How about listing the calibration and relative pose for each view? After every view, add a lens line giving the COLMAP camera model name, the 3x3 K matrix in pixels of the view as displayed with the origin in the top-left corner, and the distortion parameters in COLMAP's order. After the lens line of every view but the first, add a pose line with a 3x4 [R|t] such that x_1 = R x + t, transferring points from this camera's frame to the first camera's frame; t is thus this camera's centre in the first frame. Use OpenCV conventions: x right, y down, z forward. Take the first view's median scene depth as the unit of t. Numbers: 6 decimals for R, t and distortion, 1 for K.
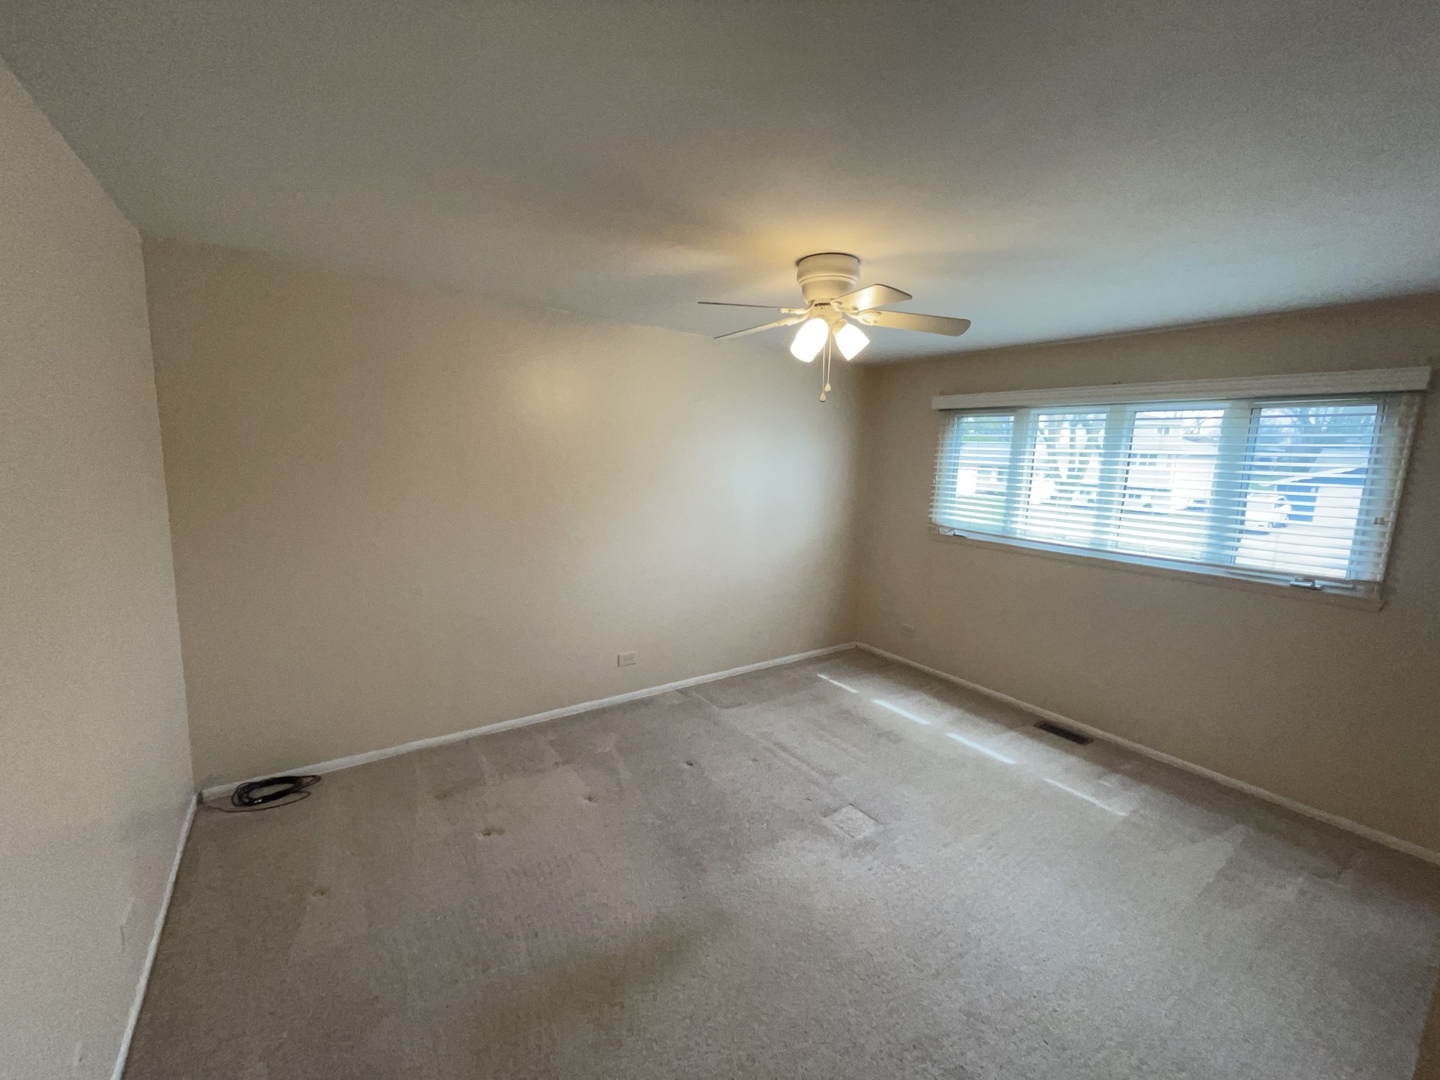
lens RADIAL K [[585.3, 0, 717.0], [0, 585.3, 544.8], [0, 0, 1]] dist [-0.000902, 0.000116]
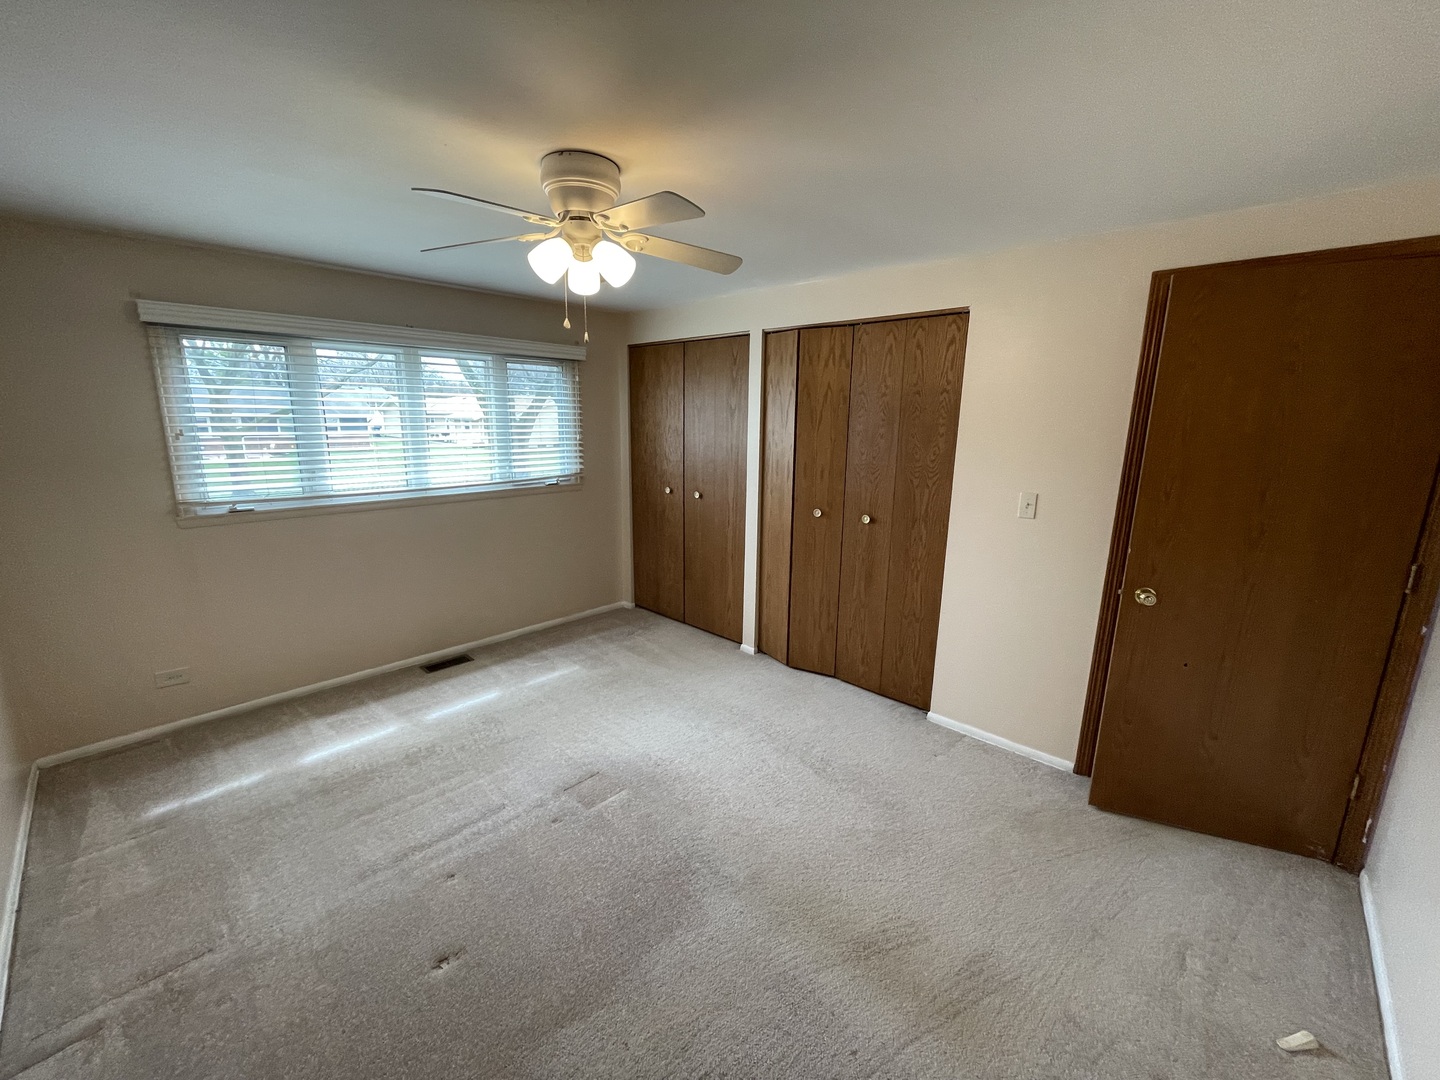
lens RADIAL K [[585.3, 0, 719.2], [0, 585.3, 543.3], [0, 0, 1]] dist [-0.000902, 0.000116]
pose [[-0.195566, -0.251189, 0.947976, -0.457644], [0.131034, 0.951281, 0.279096, -0.118077], [-0.971897, 0.178798, -0.153124, 0.640139]]
